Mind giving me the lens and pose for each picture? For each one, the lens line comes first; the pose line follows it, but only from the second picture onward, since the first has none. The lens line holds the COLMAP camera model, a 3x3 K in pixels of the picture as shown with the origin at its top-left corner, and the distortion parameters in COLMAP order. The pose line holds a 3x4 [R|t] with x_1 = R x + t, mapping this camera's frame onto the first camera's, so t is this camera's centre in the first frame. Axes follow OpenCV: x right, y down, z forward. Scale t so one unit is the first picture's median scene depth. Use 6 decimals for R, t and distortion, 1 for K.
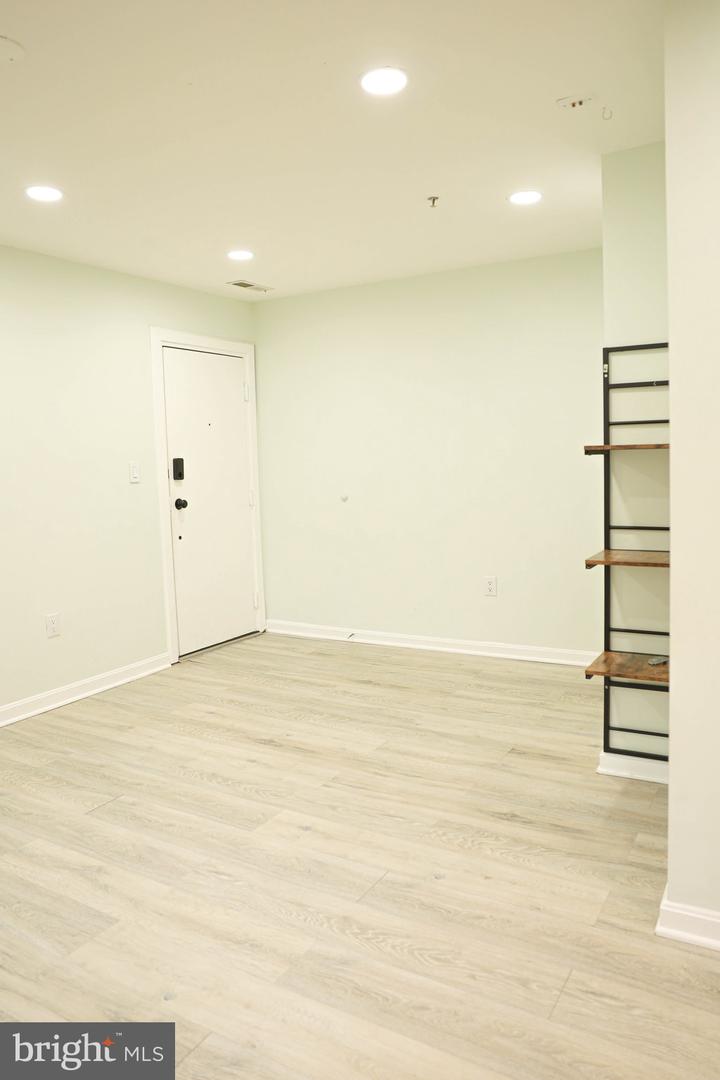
lens RADIAL K [[740.6, 0, 360.0], [0, 740.6, 540.0], [0, 0, 1]] dist [-0.101433, 0.086196]
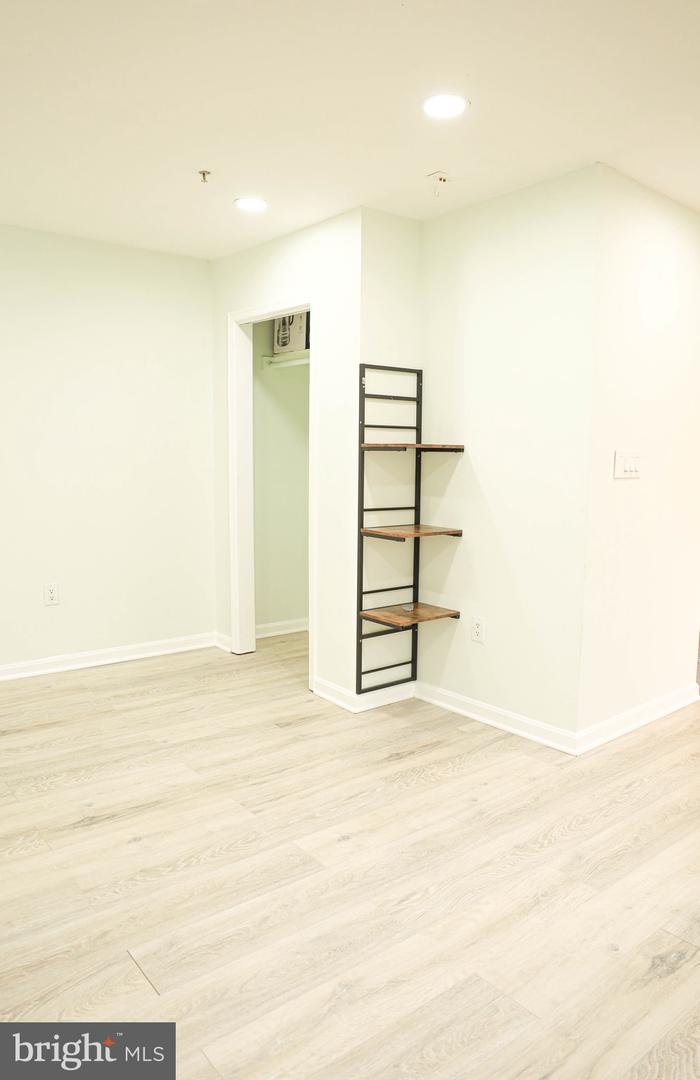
lens RADIAL K [[722.1, 0, 350.0], [0, 722.1, 540.0], [0, 0, 1]] dist [-0.107085, 0.086686]
pose [[0.378643, -0.073520, 0.922618, -0.791117], [0.076806, 0.995898, 0.047838, -0.026521], [-0.922351, 0.052750, 0.382736, 0.557900]]
